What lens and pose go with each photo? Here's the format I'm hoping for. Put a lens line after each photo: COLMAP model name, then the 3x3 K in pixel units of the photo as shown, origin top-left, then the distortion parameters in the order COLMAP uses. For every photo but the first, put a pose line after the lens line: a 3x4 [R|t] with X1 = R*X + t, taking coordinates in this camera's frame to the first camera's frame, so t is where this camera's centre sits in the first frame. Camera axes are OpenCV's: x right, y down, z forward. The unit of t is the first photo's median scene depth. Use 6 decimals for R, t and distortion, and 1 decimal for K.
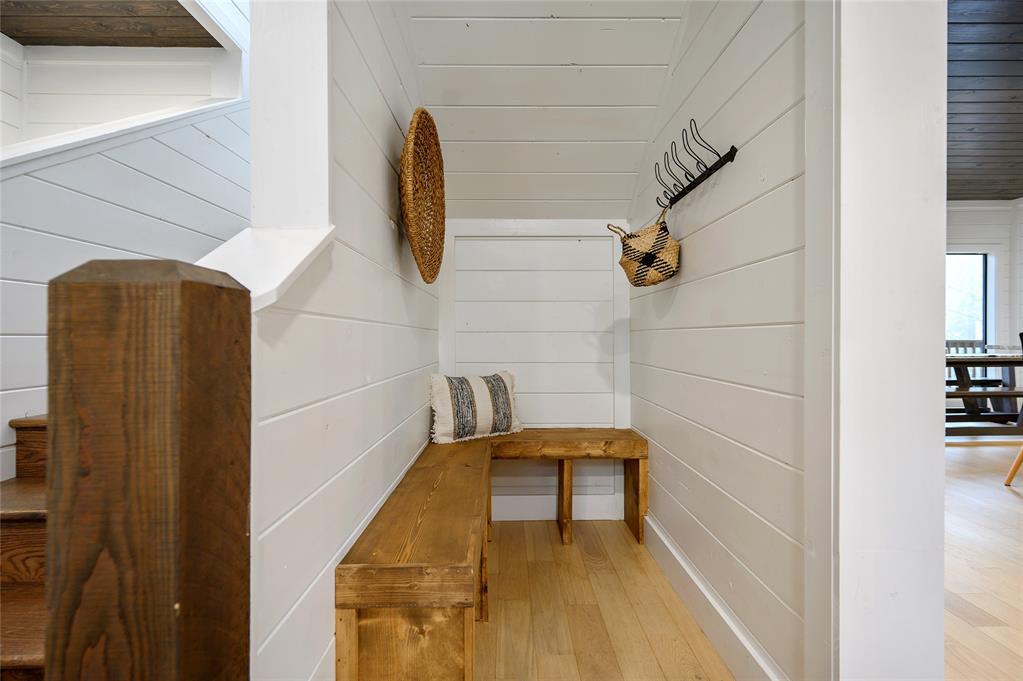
lens RADIAL K [[452.4, 0, 509.0], [0, 452.4, 335.1], [0, 0, 1]] dist [-0.001032, 0.000024]
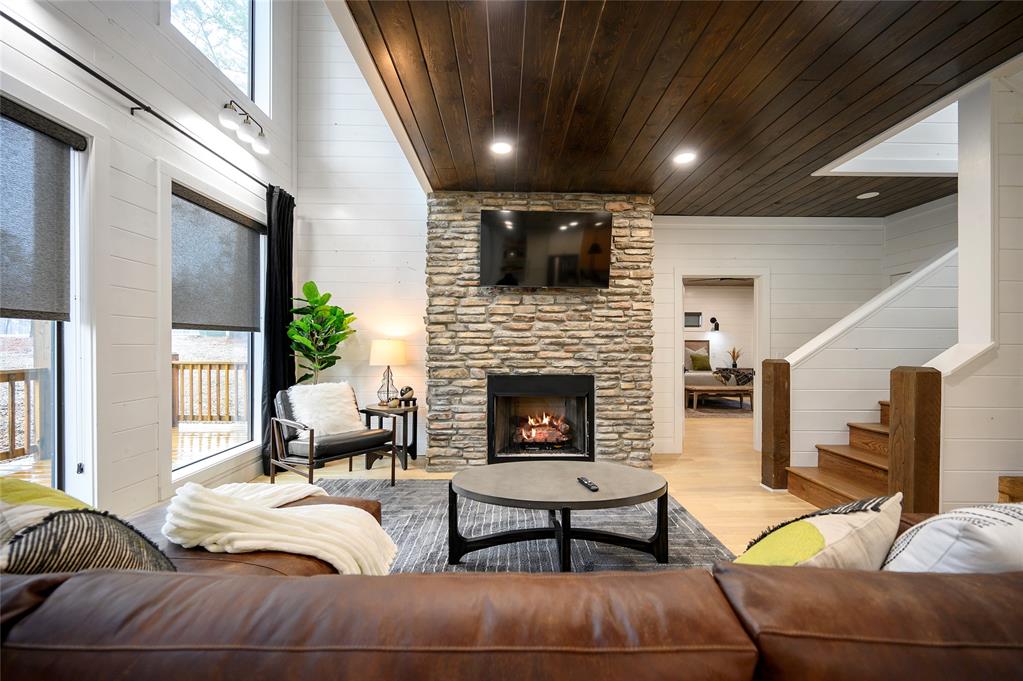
lens RADIAL K [[409.9, 0, 508.5], [0, 409.9, 344.4], [0, 0, 1]] dist [-0.001463, 0.000236]
pose [[0.020255, 0.000592, -0.999795, 2.775949], [-0.009008, 0.999959, 0.000409, -0.296449], [0.999754, 0.008998, 0.020260, -2.690998]]
